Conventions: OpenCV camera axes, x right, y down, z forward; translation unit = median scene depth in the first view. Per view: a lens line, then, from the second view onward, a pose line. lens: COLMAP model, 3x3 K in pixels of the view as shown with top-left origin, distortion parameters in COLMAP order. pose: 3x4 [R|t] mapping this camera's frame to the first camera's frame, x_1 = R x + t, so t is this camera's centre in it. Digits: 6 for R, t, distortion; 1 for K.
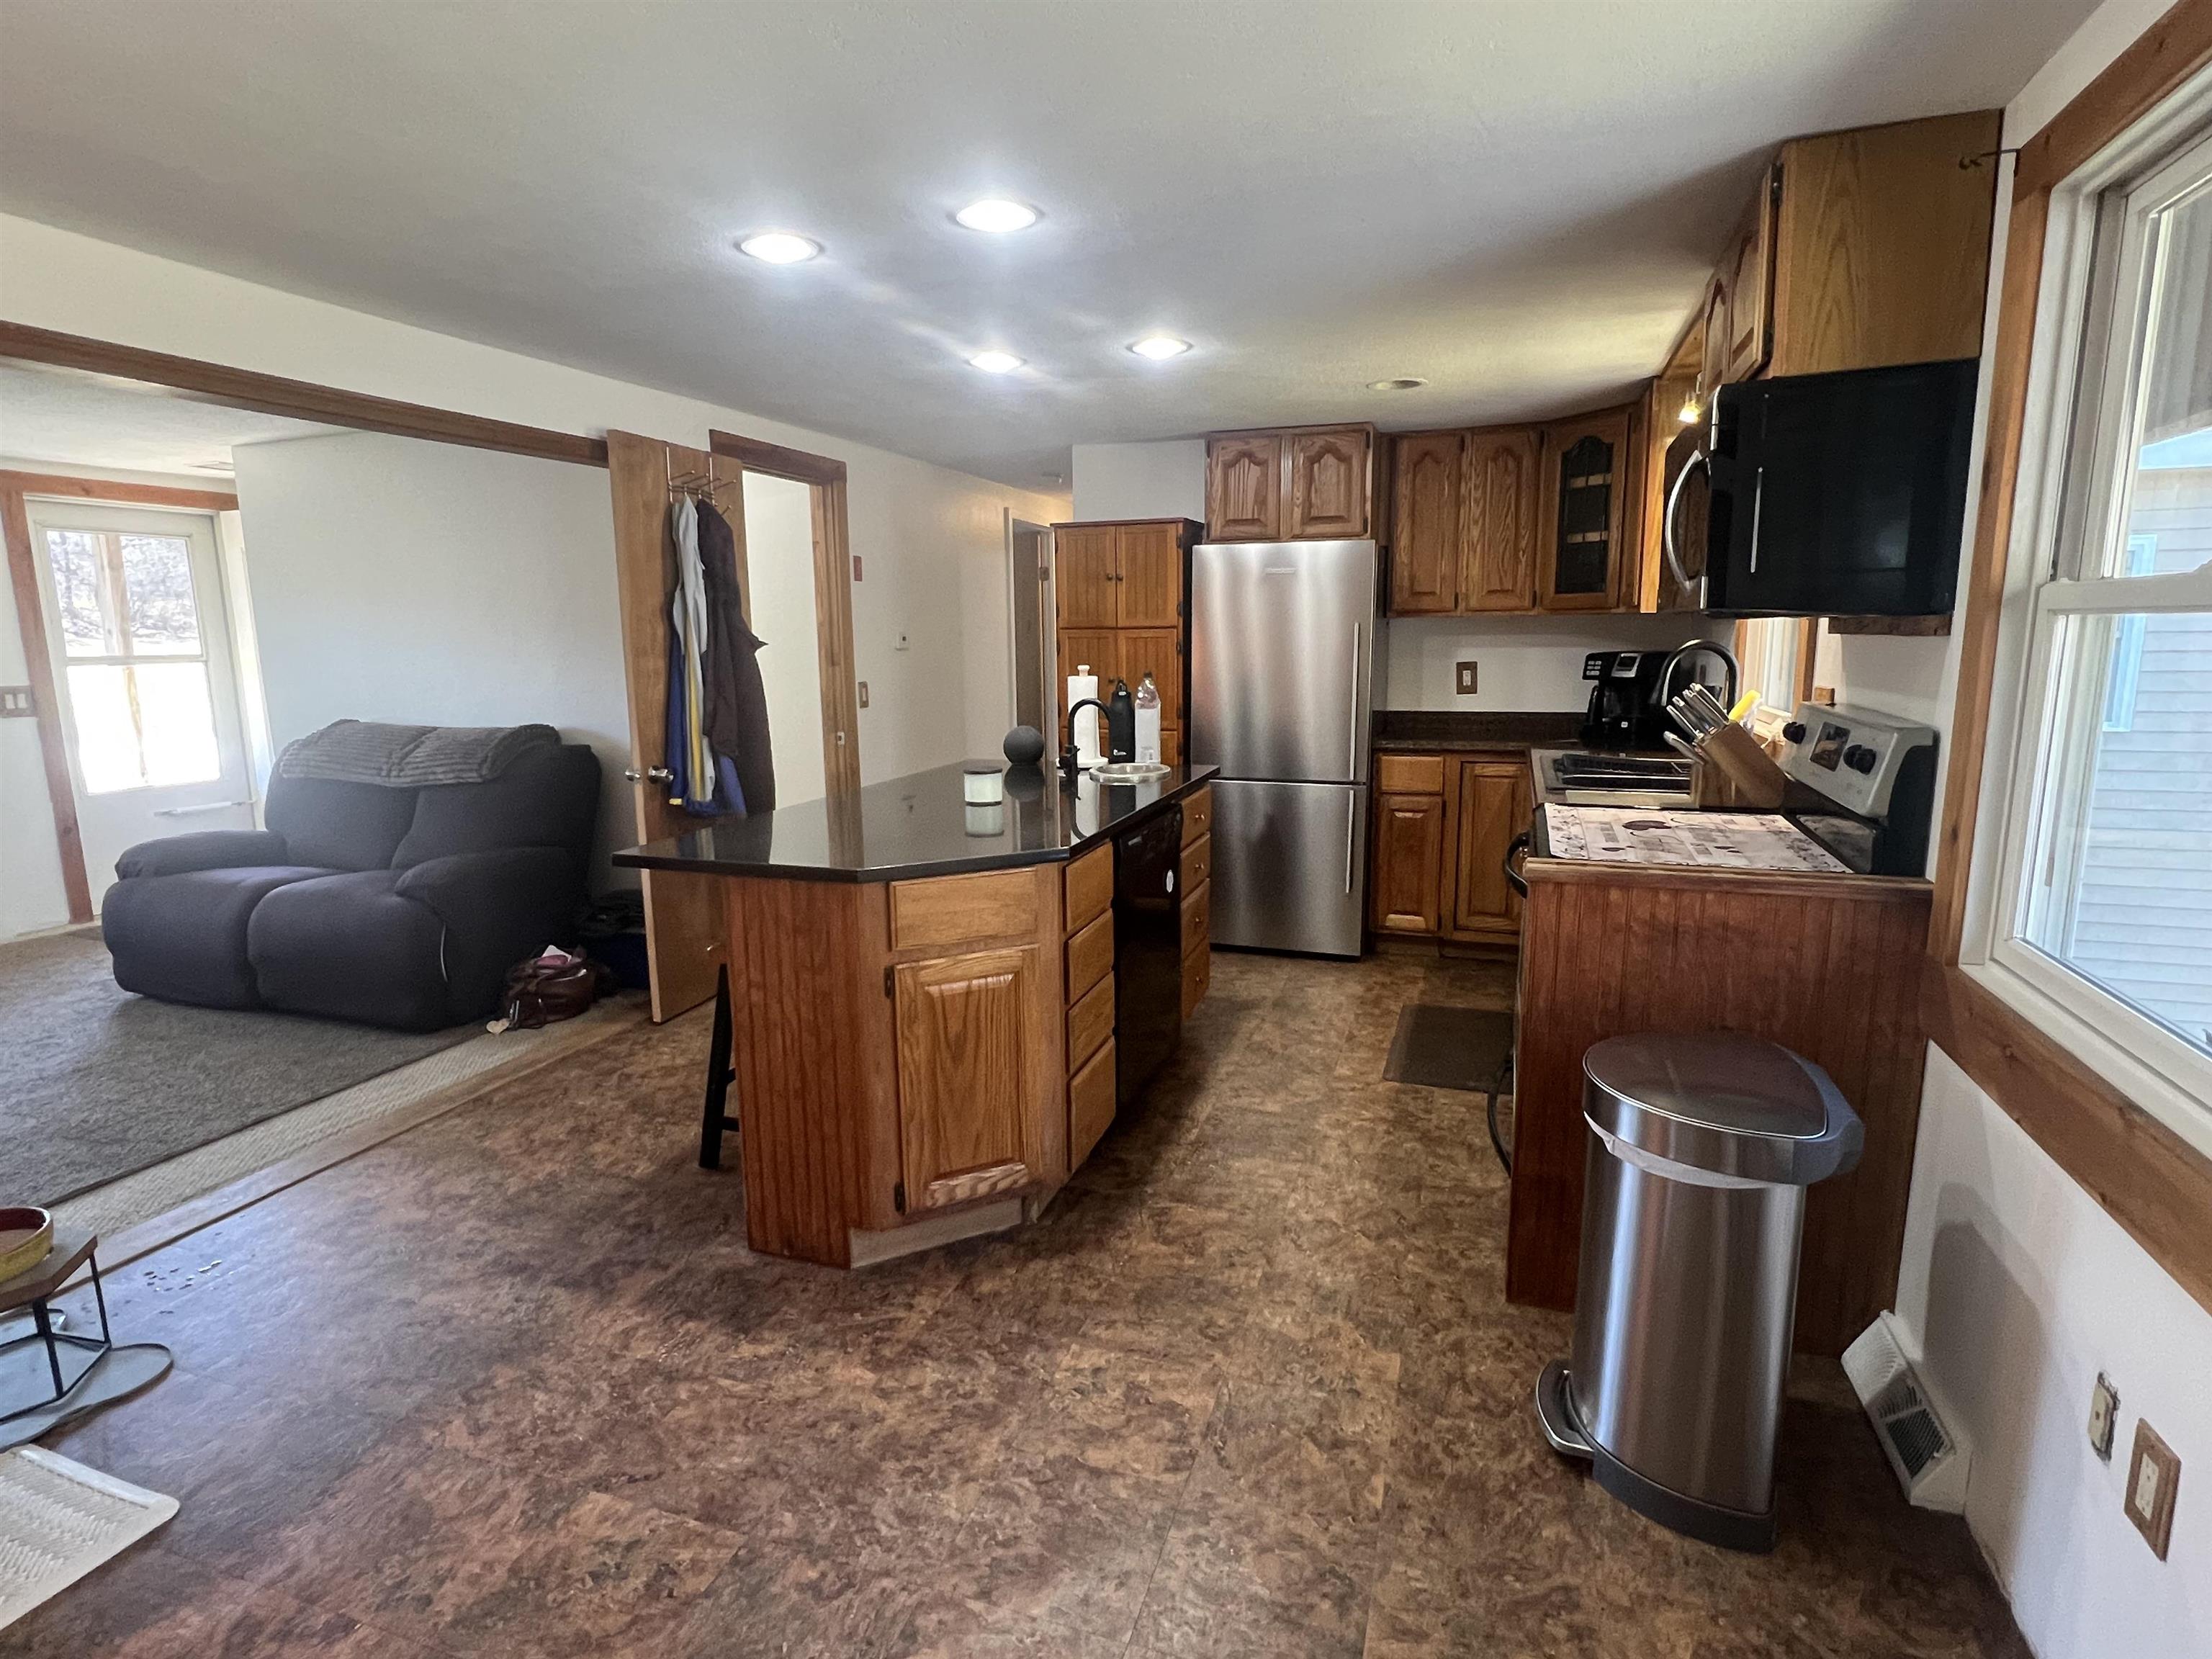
lens RADIAL K [[1142.0, 0, 1100.7], [0, 1142.0, 828.8], [0, 0, 1]] dist [-0.004732, 0.002305]
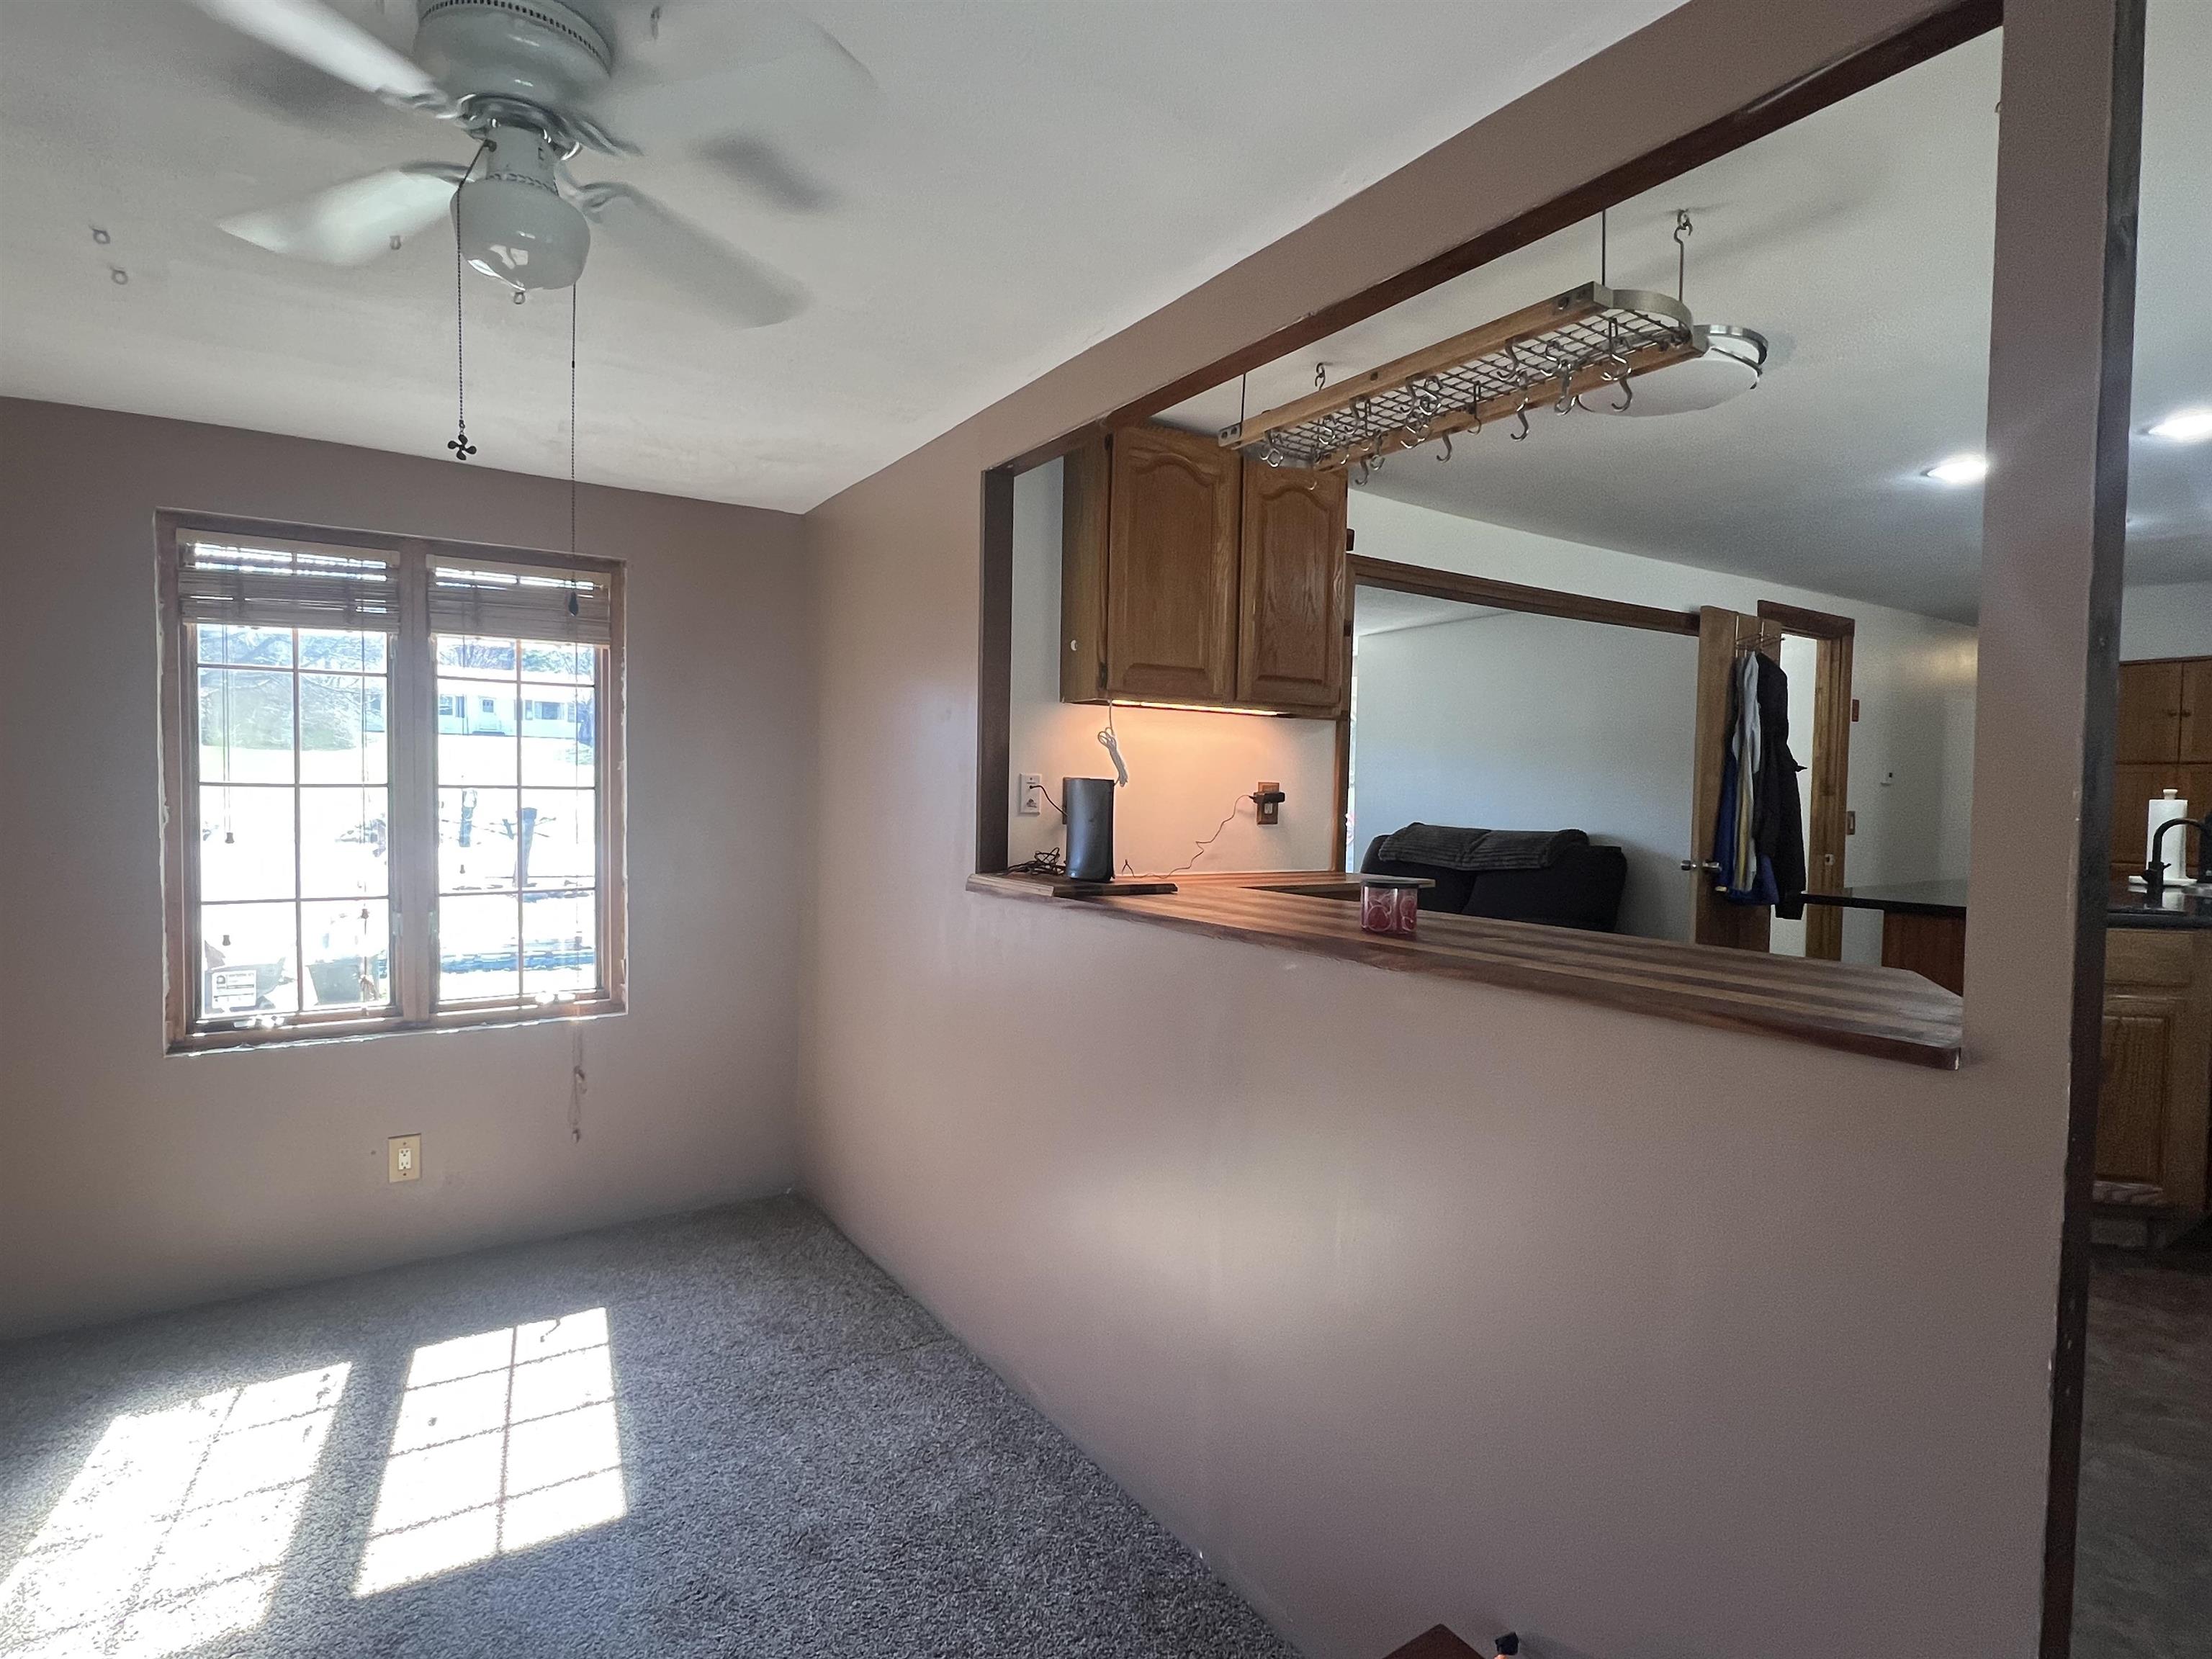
lens RADIAL K [[1142.0, 0, 1098.3], [0, 1142.0, 829.7], [0, 0, 1]] dist [-0.004732, 0.002305]
pose [[0.792521, 0.044731, -0.608202, -0.164797], [-0.128933, 0.987052, -0.095413, 0.127709], [0.596060, 0.154034, 0.788027, -0.435875]]
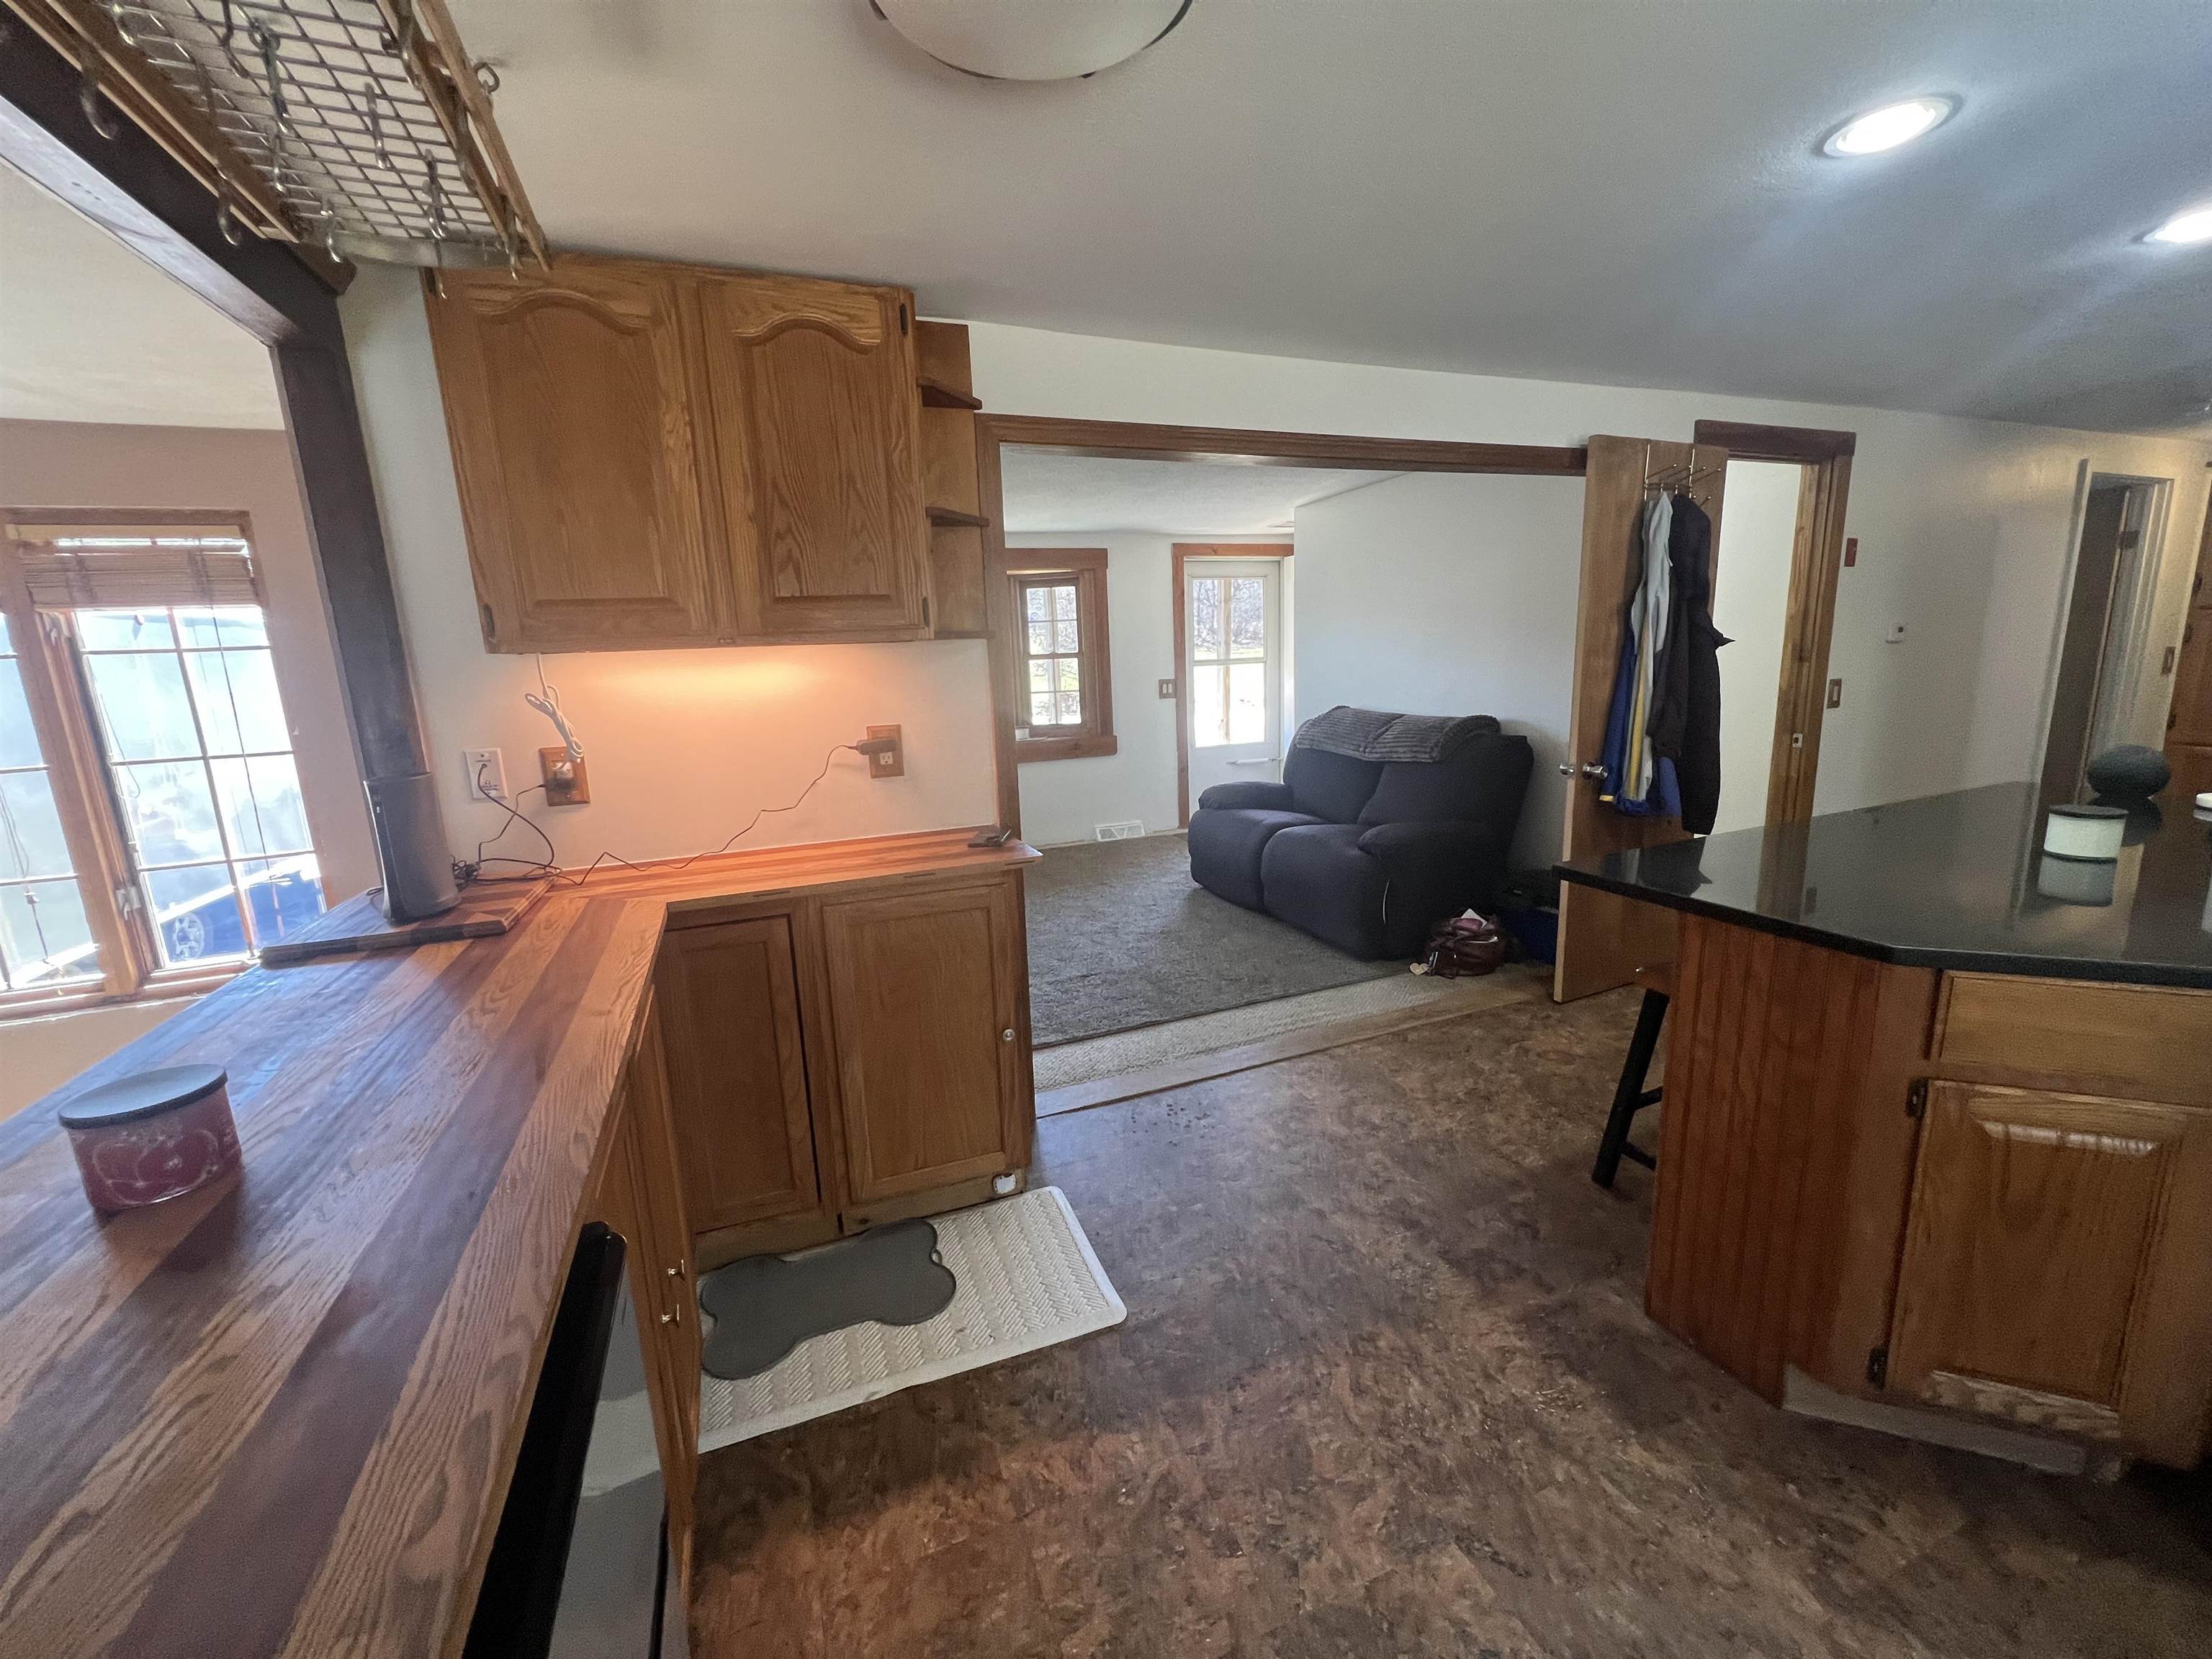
lens RADIAL K [[883.6, 0, 1100.6], [0, 883.6, 826.3], [0, 0, 1]] dist [-0.003485, 0.000097]
pose [[0.658726, 0.128275, -0.741367, -0.084869], [-0.094200, 0.991667, 0.087883, -0.027352], [0.746462, 0.011946, 0.665321, 0.138595]]
